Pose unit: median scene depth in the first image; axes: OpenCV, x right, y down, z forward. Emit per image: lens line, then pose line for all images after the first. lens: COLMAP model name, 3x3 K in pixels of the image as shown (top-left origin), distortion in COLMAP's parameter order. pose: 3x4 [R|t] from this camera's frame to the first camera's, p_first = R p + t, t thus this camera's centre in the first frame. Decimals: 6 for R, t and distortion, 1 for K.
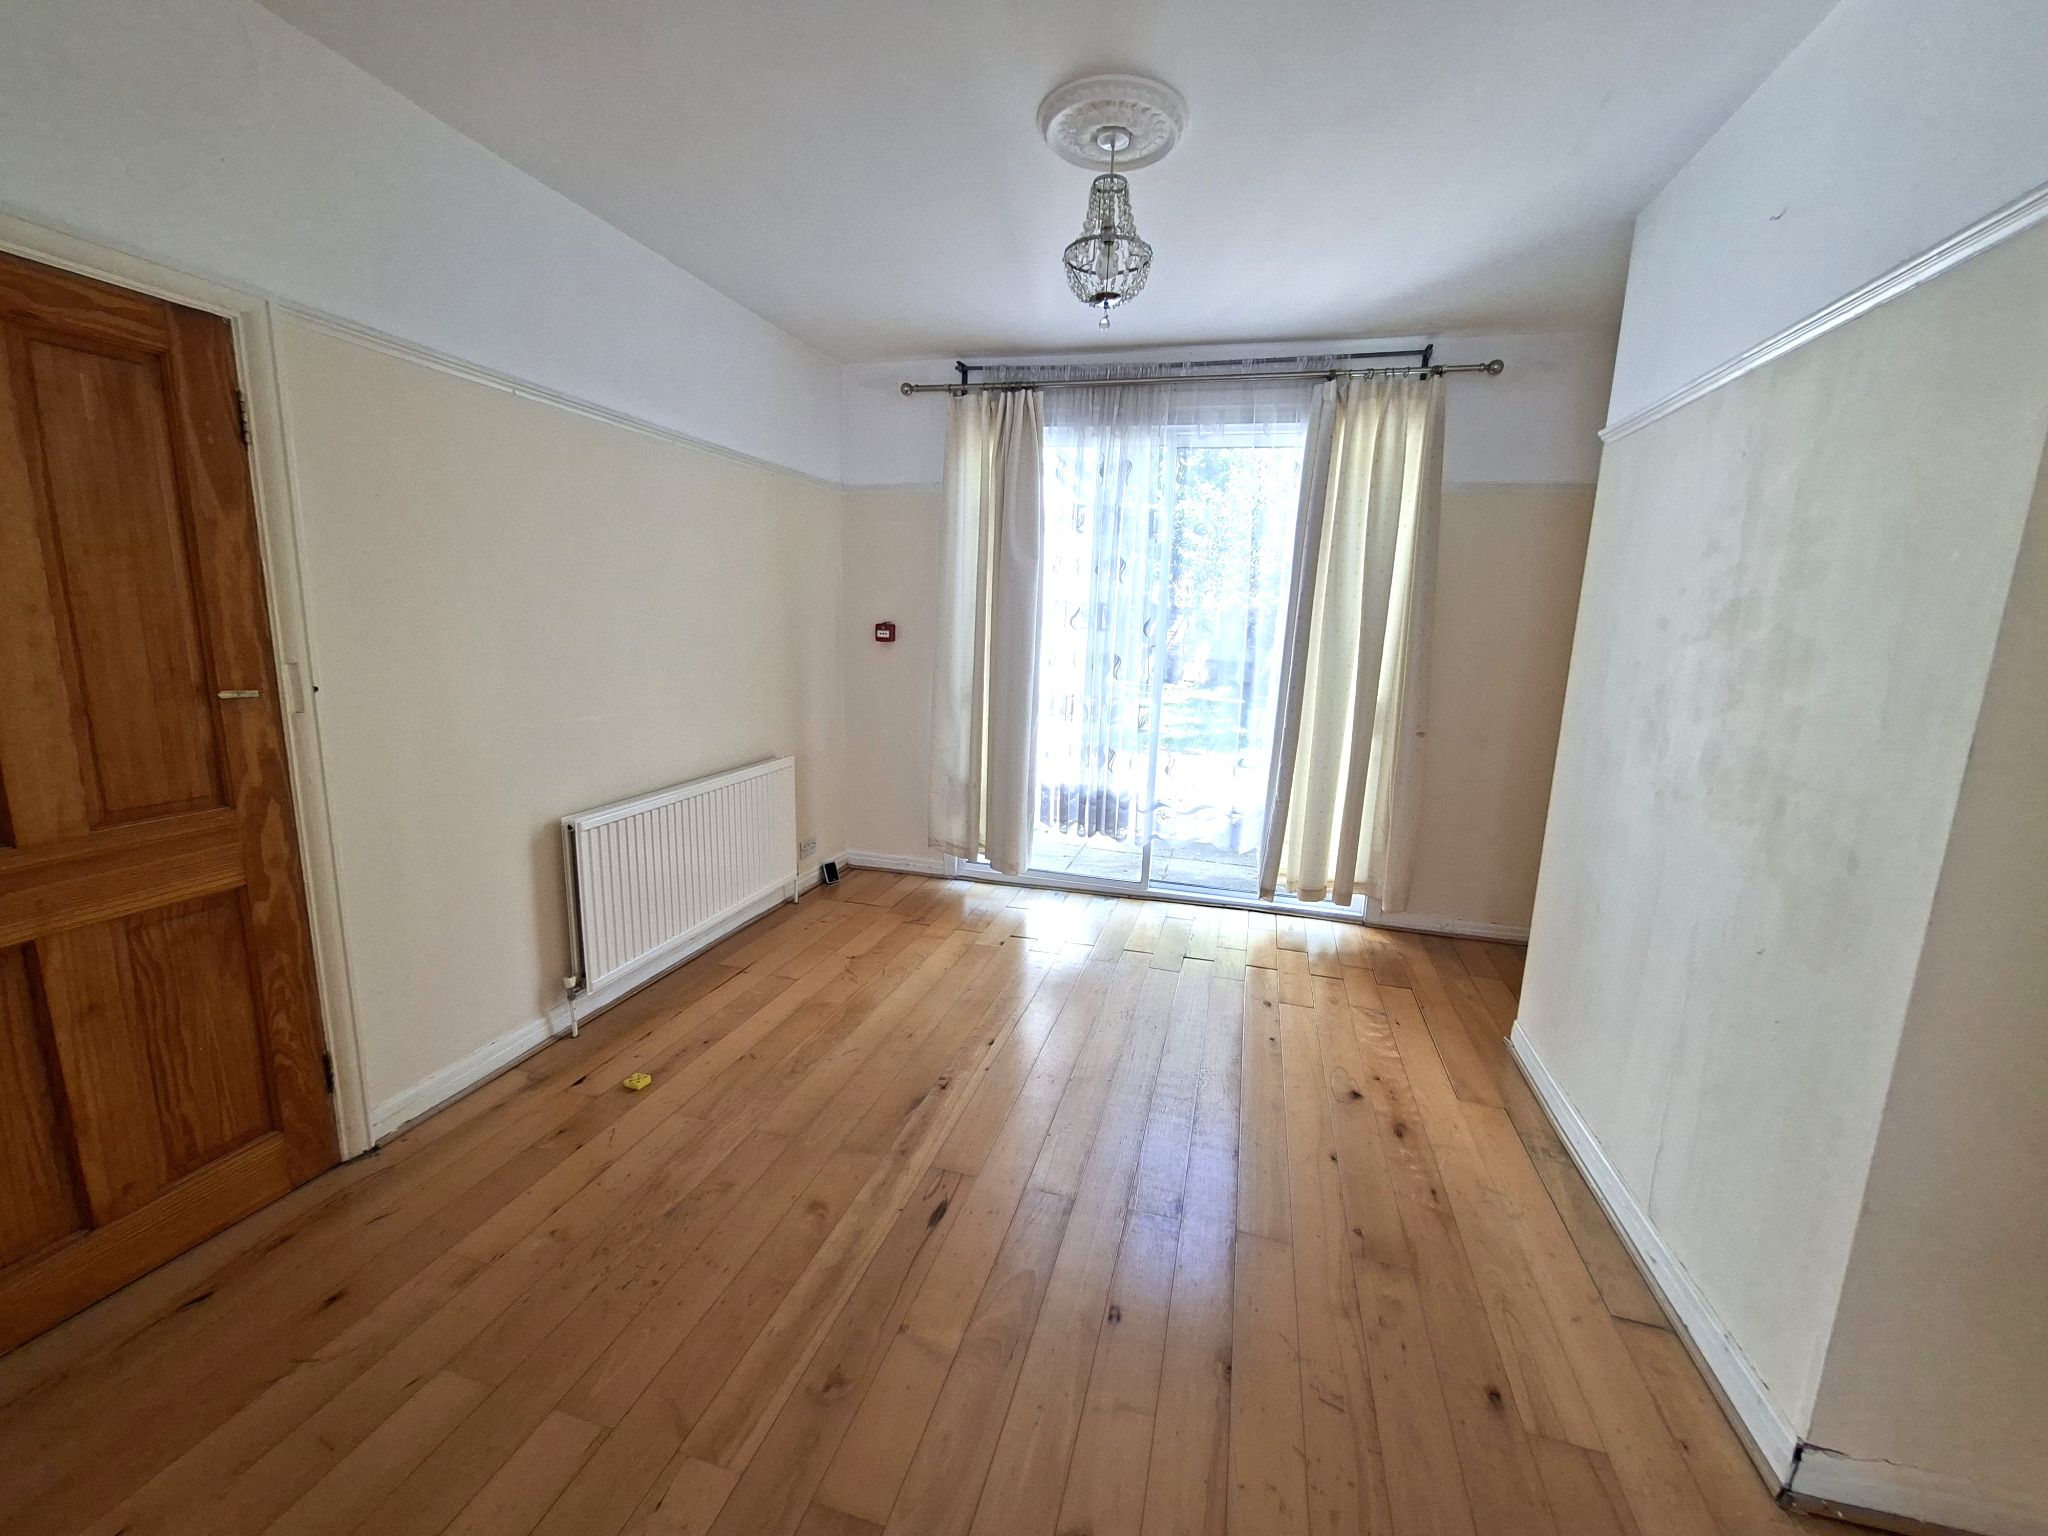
lens RADIAL K [[809.3, 0, 1029.7], [0, 809.3, 754.0], [0, 0, 1]] dist [-0.007845, 0.003184]
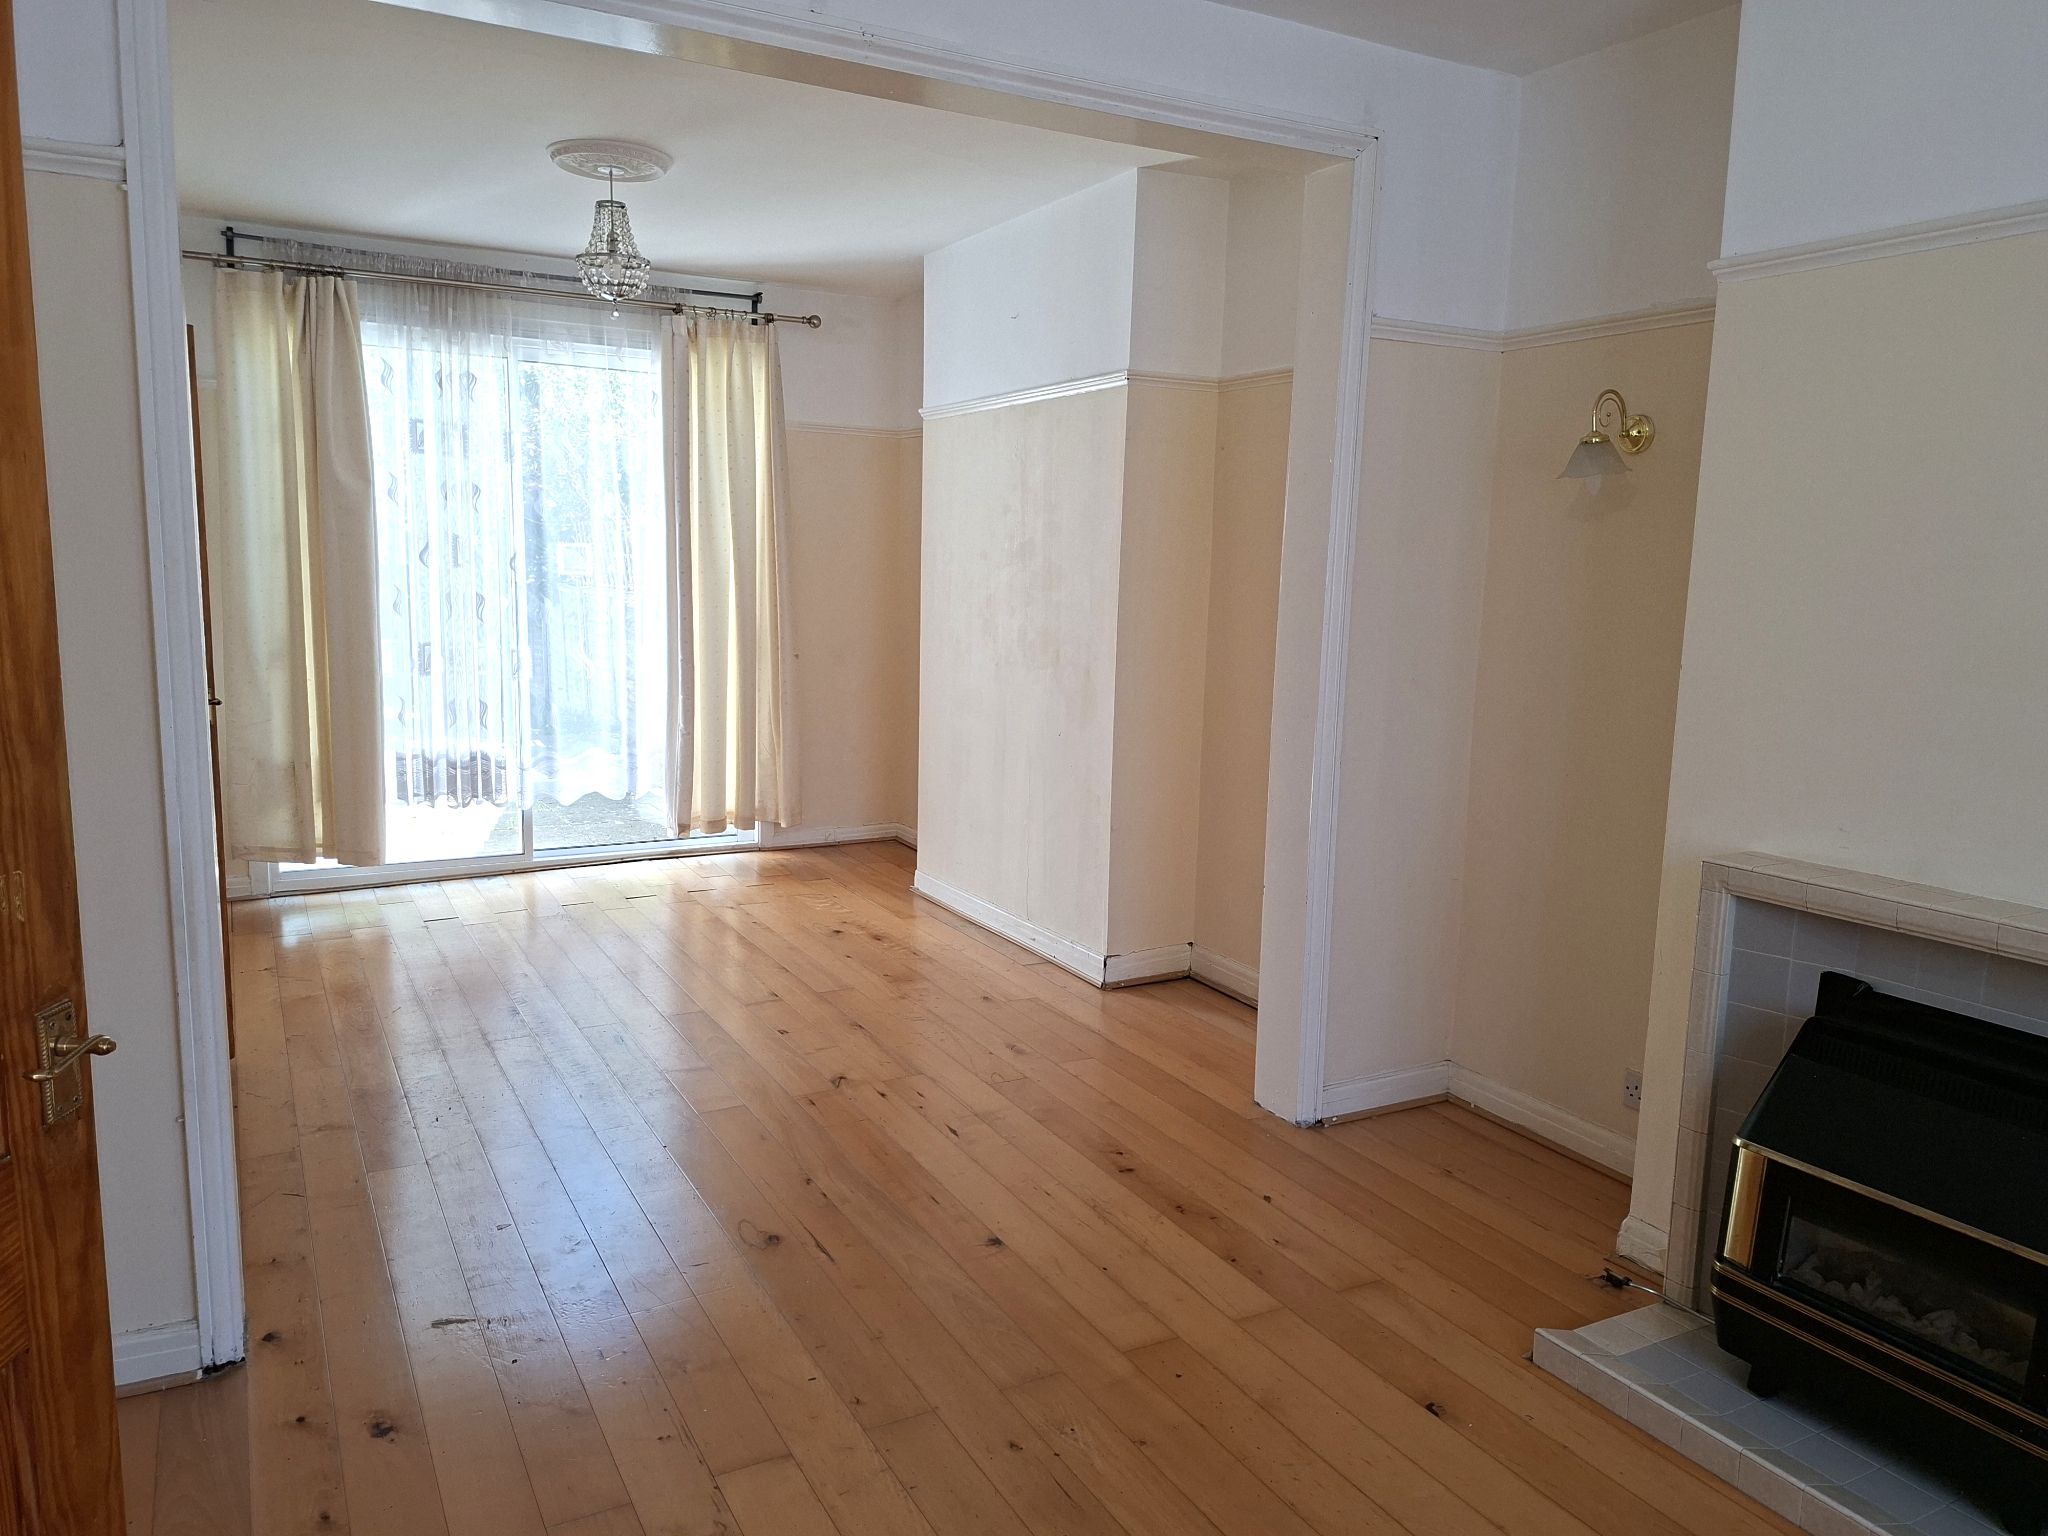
lens RADIAL K [[1406.1, 0, 1025.0], [0, 1406.1, 769.5], [0, 0, 1]] dist [0.059304, -0.059870]
pose [[0.716489, -0.125545, 0.686208, -0.573197], [0.121570, 0.991092, 0.054390, 0.058254], [-0.686924, 0.044453, 0.725369, -0.534661]]
